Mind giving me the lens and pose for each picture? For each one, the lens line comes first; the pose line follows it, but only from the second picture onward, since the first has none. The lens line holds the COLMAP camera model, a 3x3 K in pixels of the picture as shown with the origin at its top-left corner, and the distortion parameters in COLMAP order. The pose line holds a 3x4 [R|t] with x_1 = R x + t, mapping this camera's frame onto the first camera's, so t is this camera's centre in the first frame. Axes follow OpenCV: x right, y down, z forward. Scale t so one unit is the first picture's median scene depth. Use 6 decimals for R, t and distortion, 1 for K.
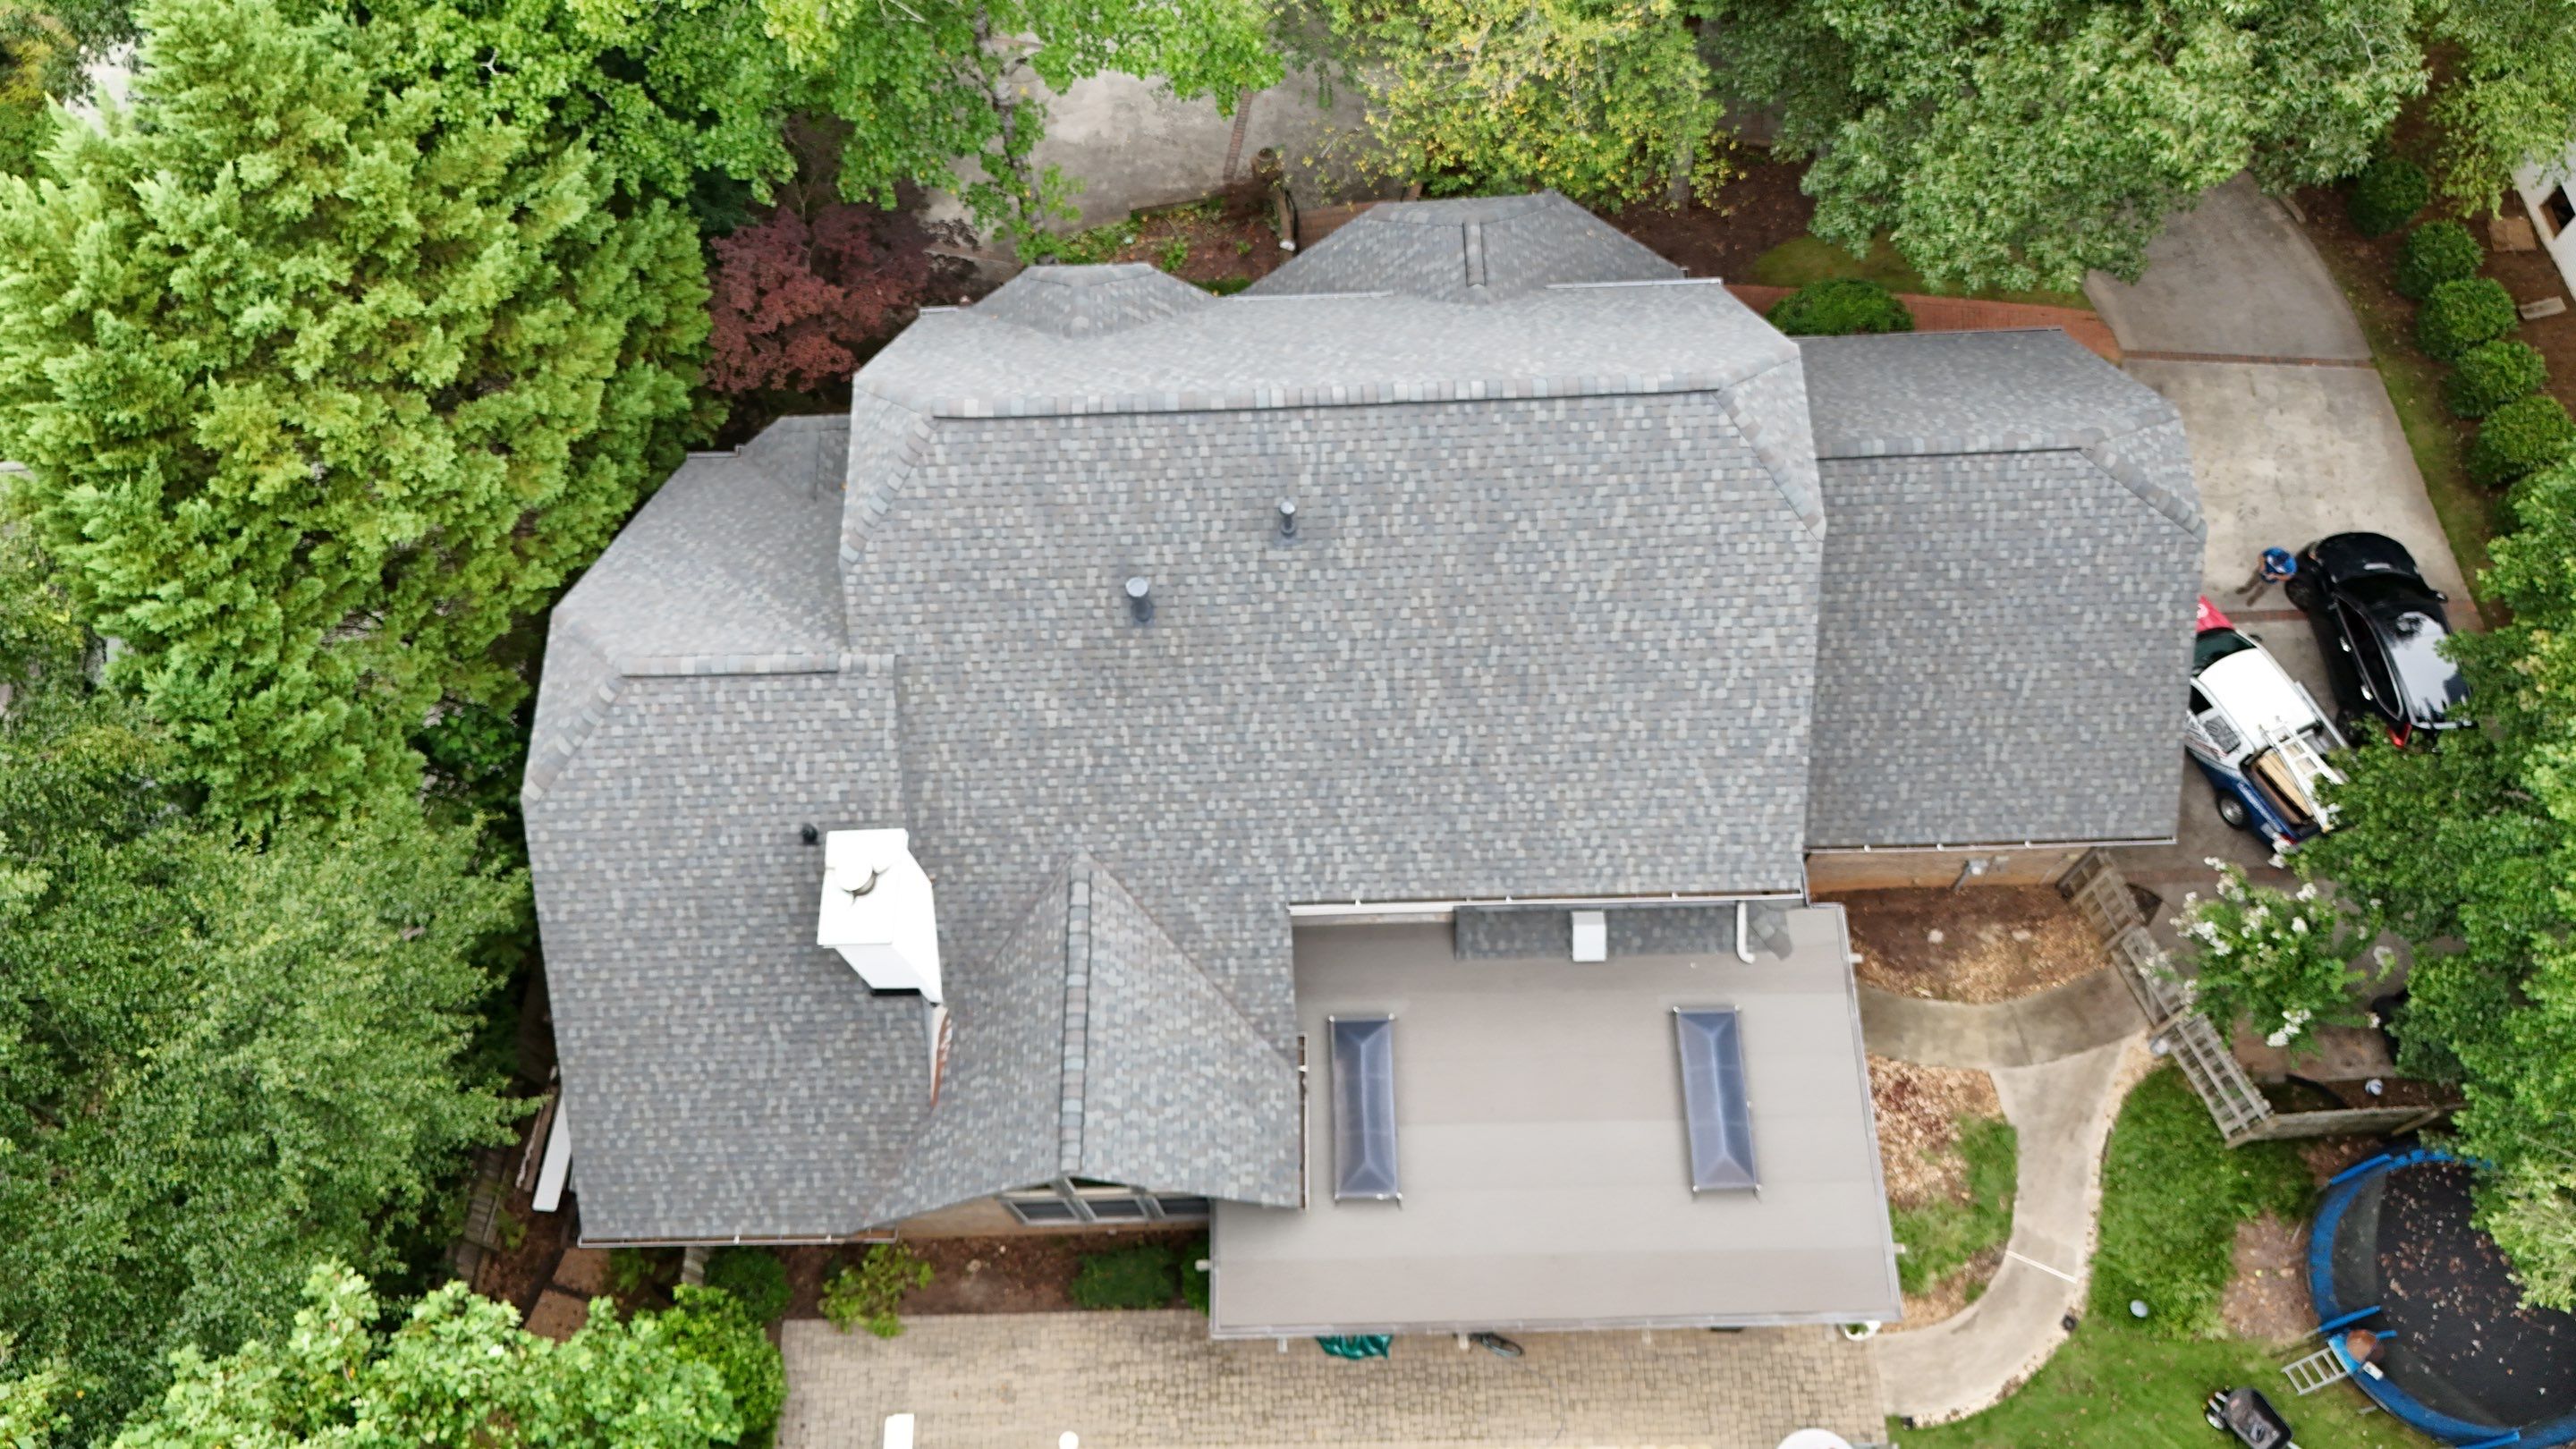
lens RADIAL K [[1915.4, 0, 1323.1], [0, 1915.4, 722.4], [0, 0, 1]] dist [0.063963, -0.059986]
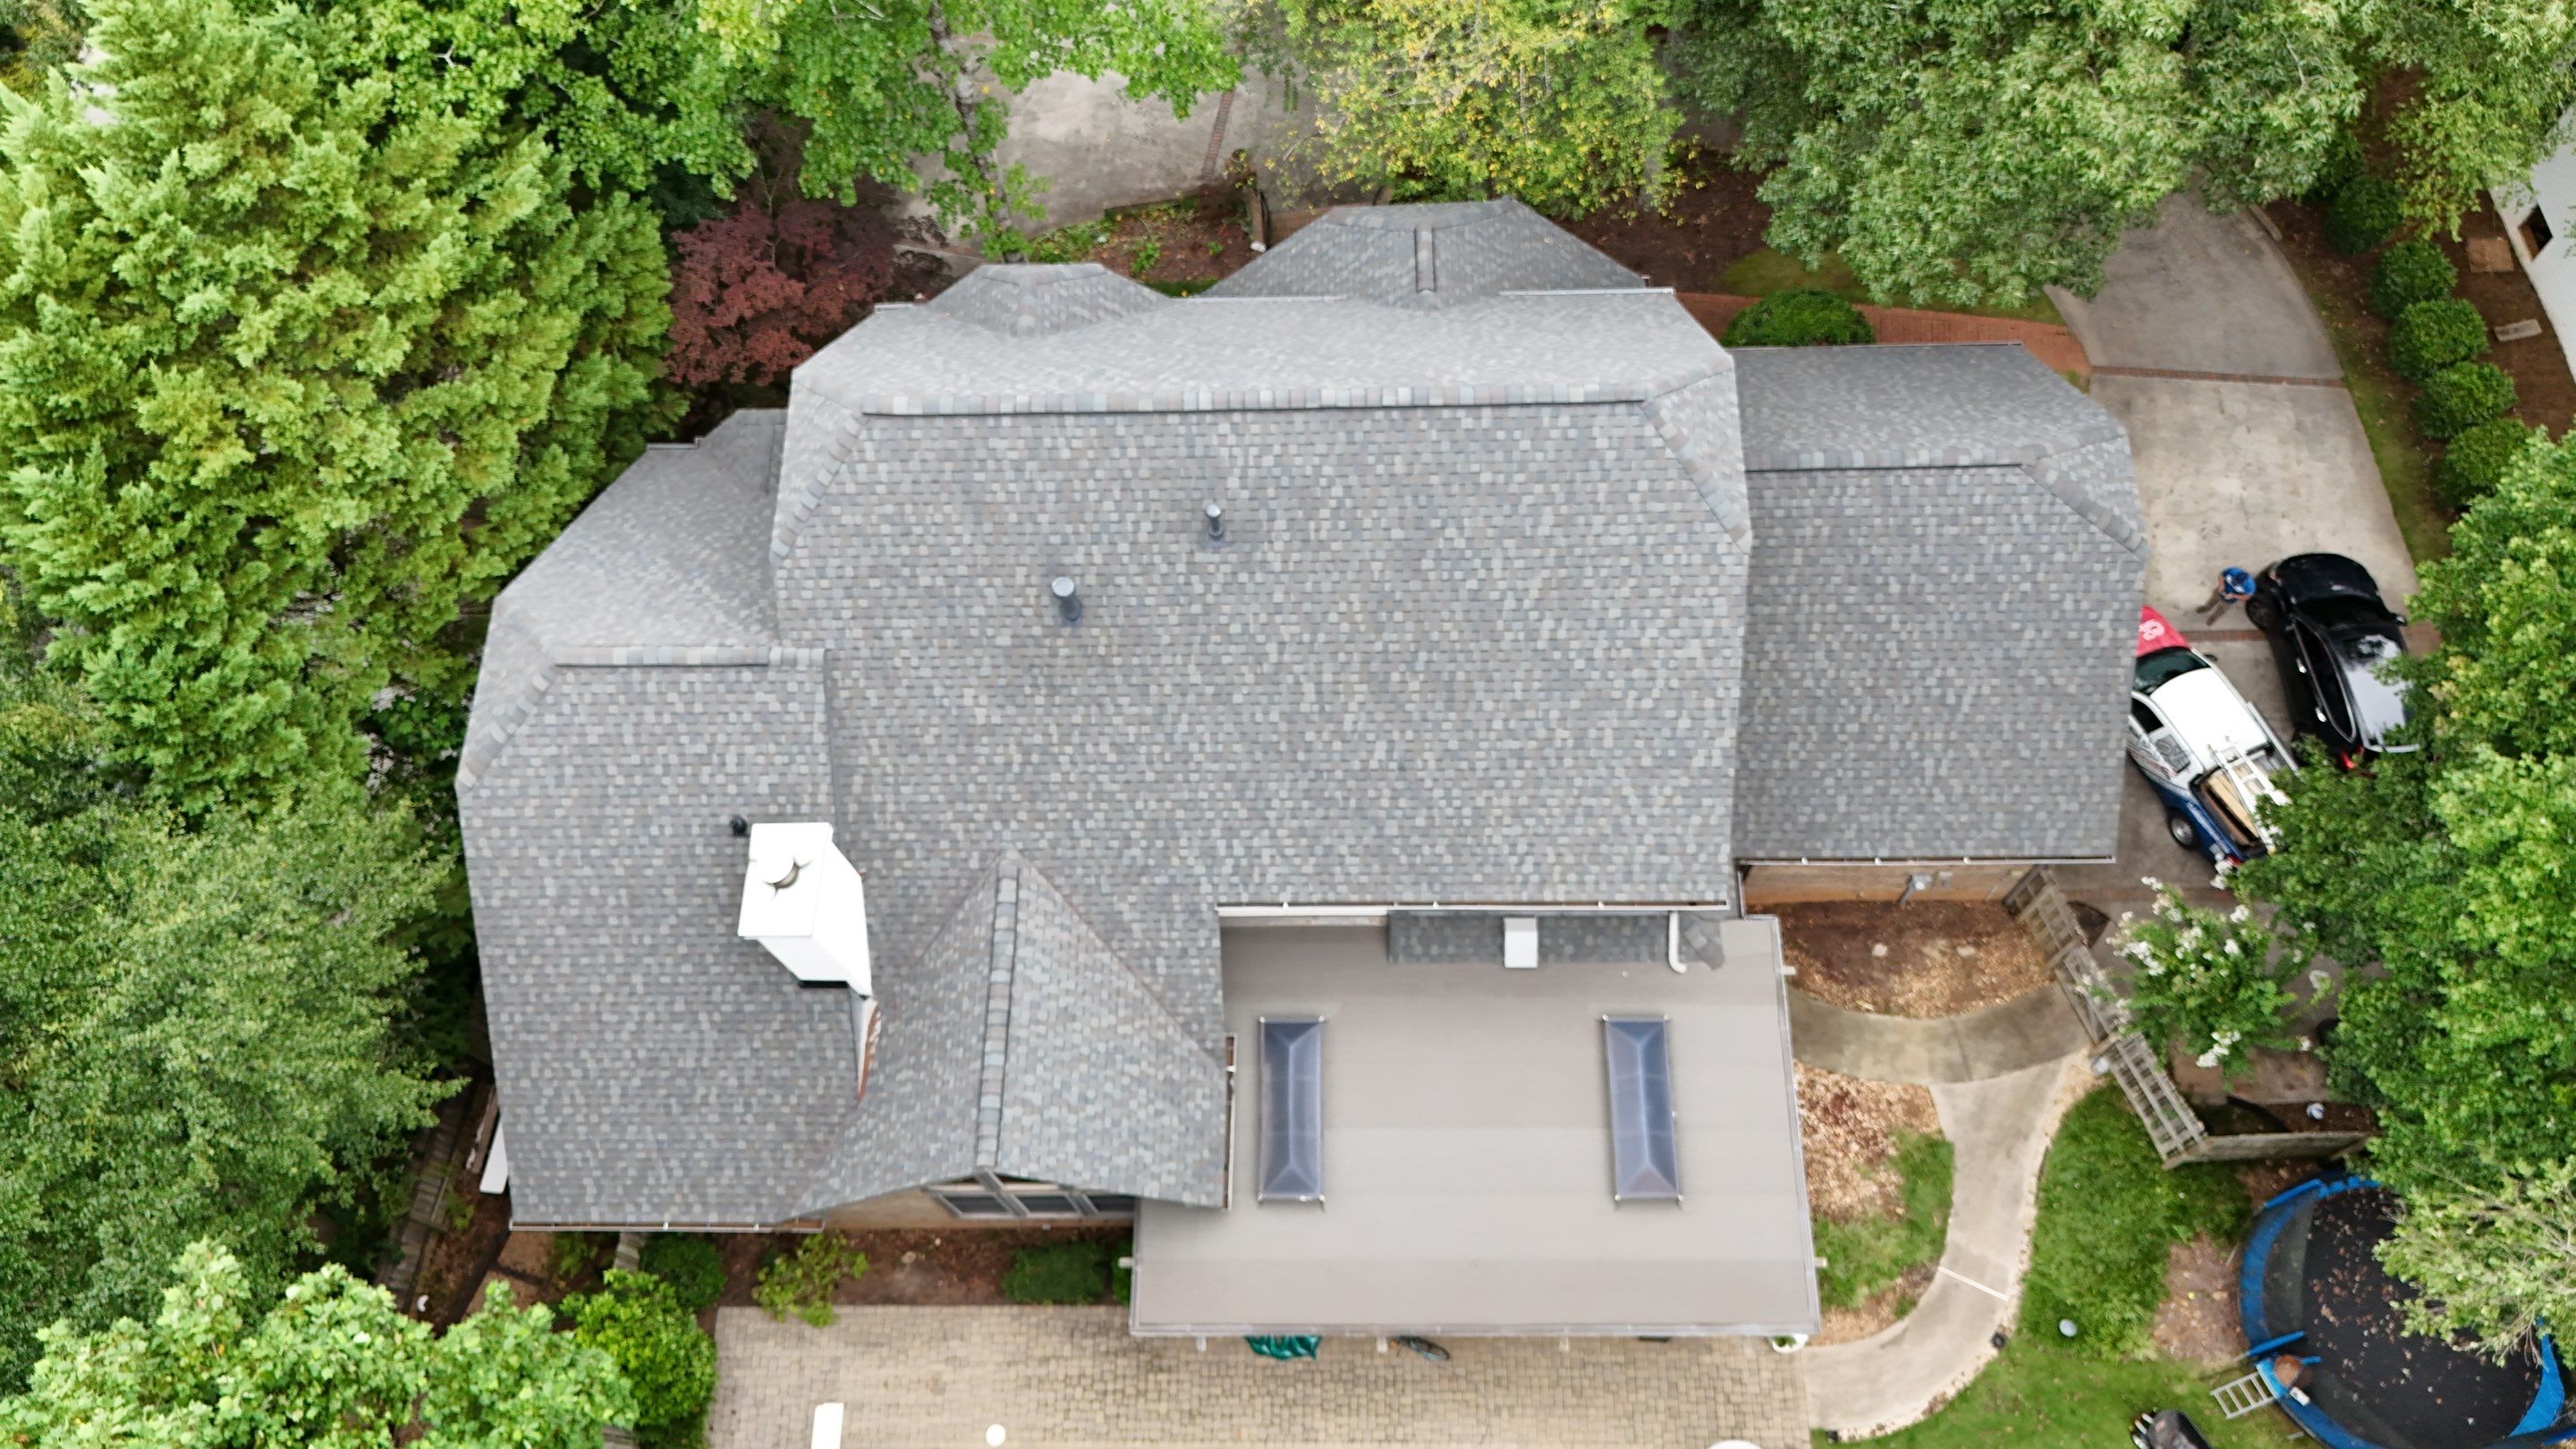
lens RADIAL K [[1915.4, 0, 1323.1], [0, 1915.4, 722.4], [0, 0, 1]] dist [0.063963, -0.059986]
pose [[0.999678, 0.019560, -0.016177, 0.049493], [-0.019541, 0.999808, 0.001384, -0.003106], [0.016201, -0.001067, 0.999868, -0.002468]]
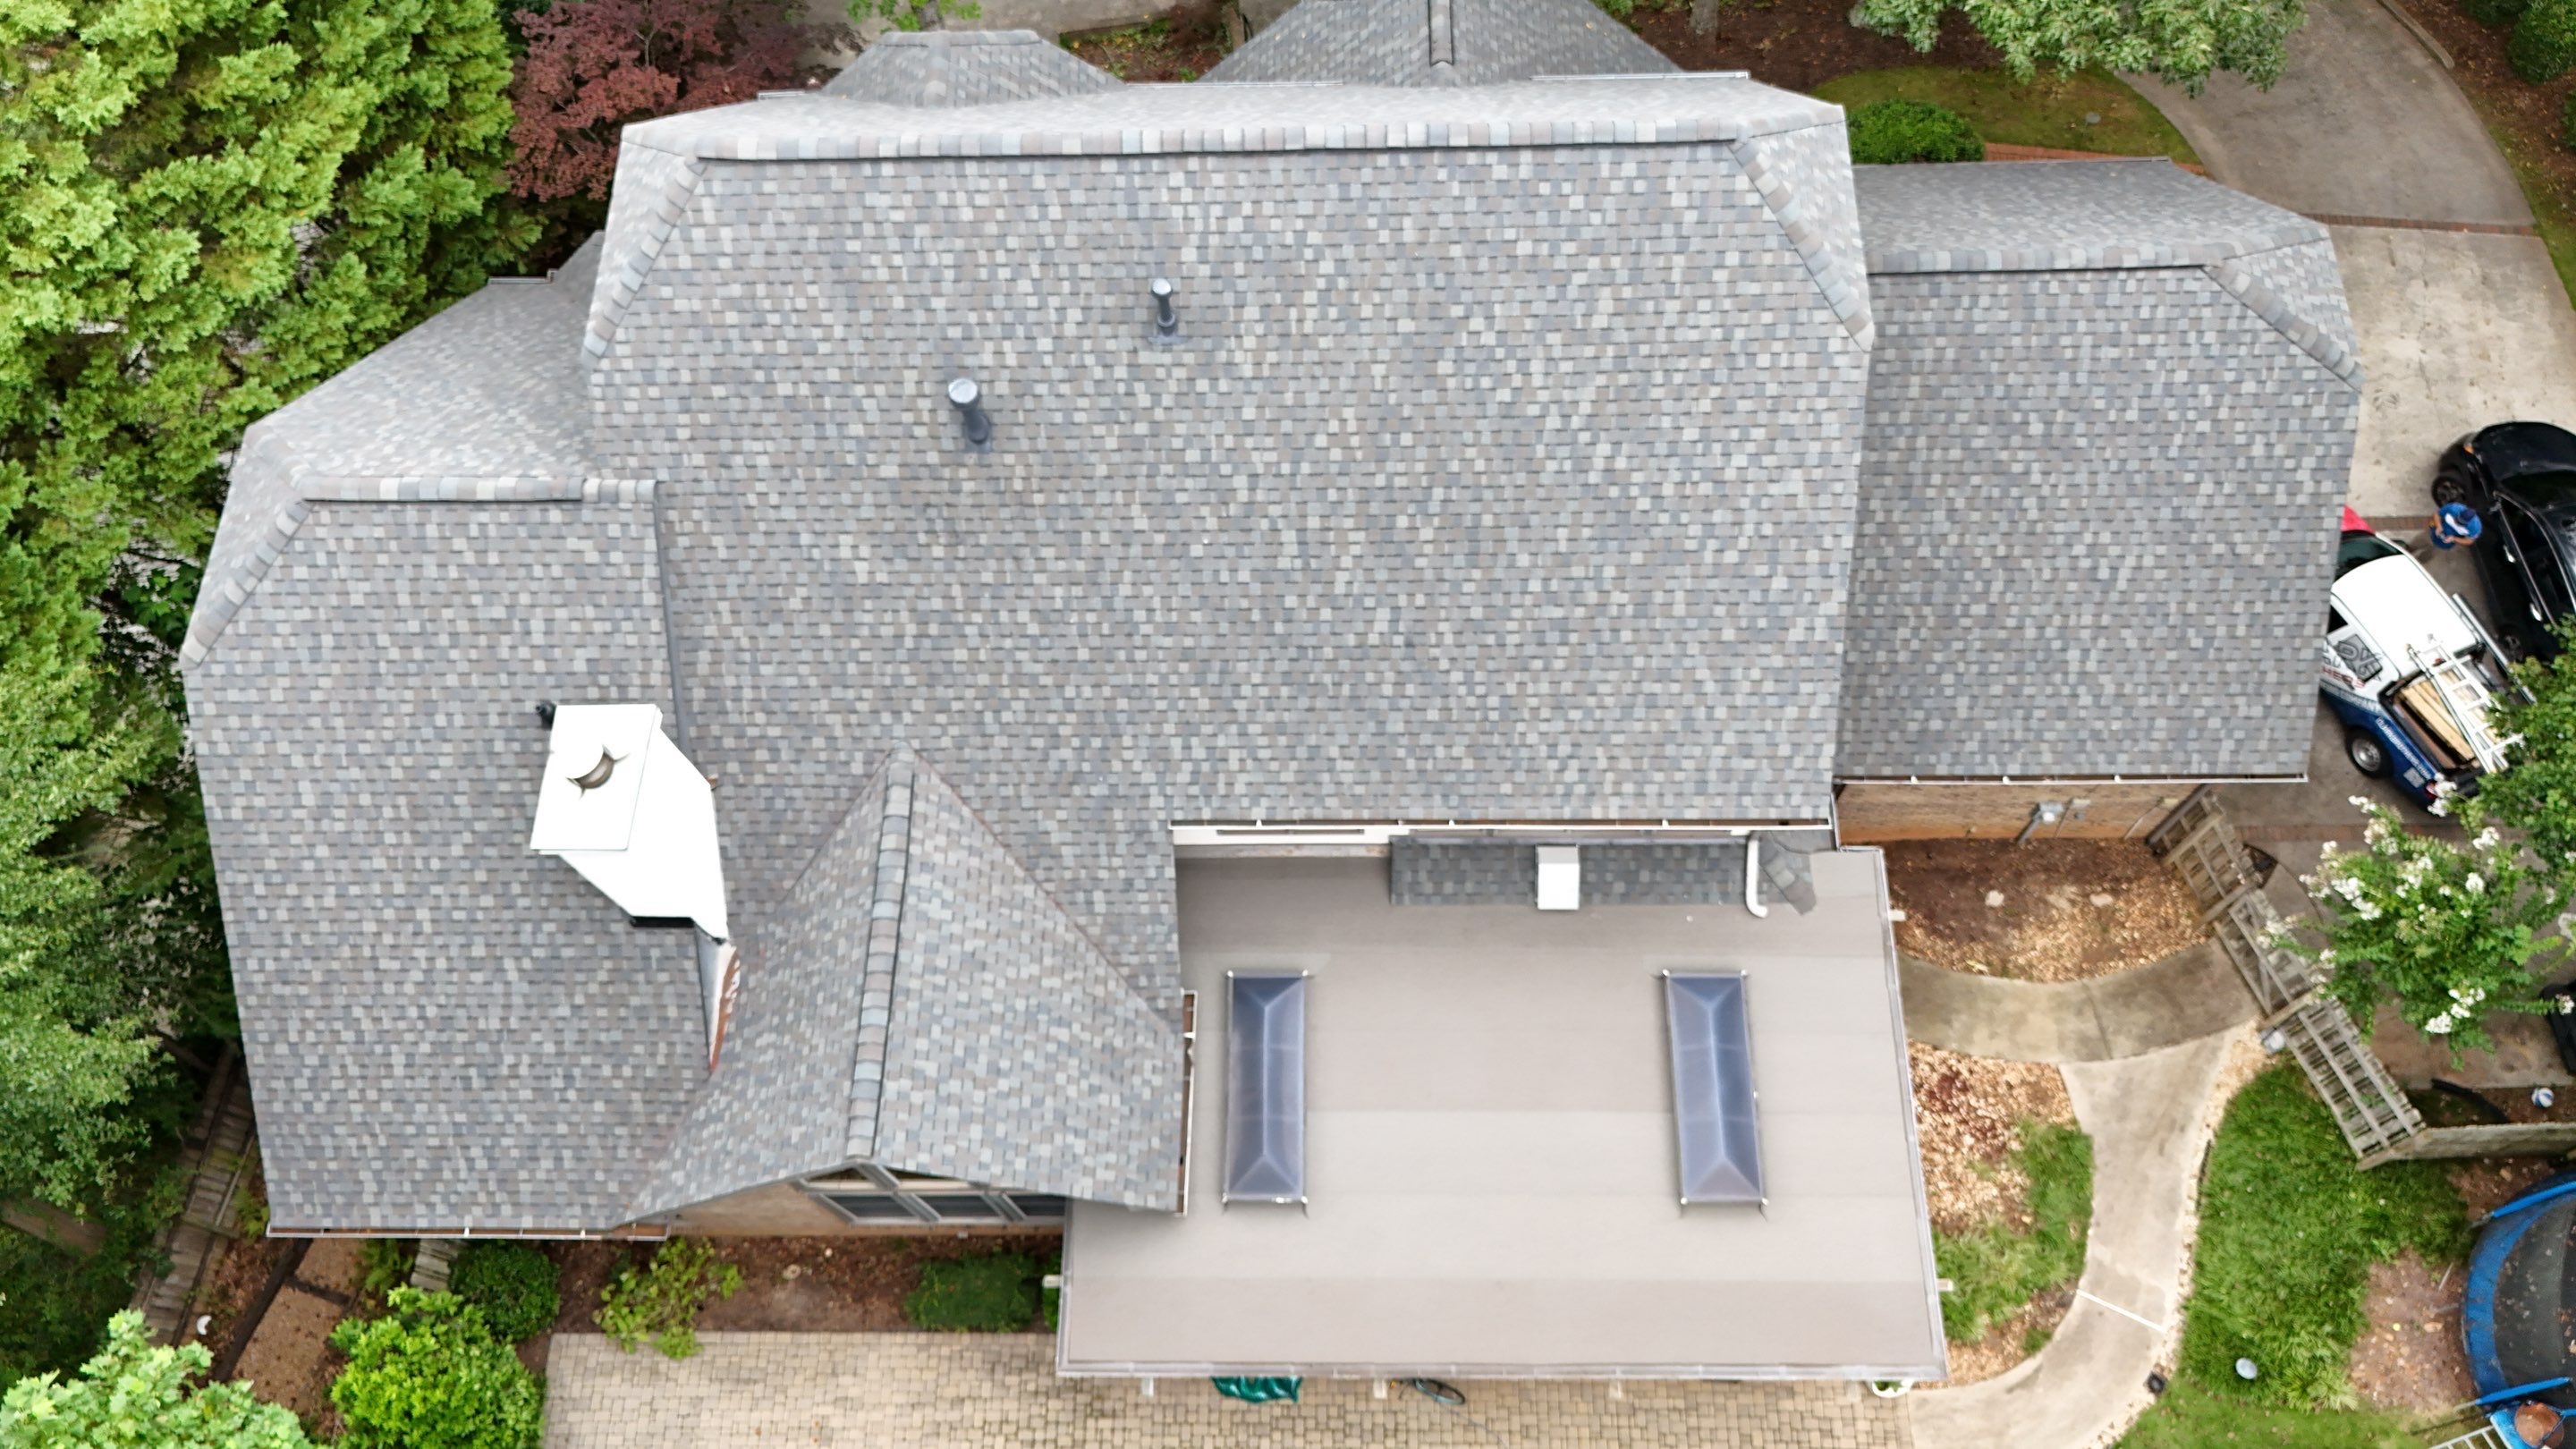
lens RADIAL K [[1915.4, 0, 1323.1], [0, 1915.4, 722.4], [0, 0, 1]] dist [0.063963, -0.059986]
pose [[0.999578, 0.024053, -0.016295, 0.053135], [-0.024044, 0.999711, 0.000708, 0.049172], [0.016307, -0.000316, 0.999867, 0.209463]]
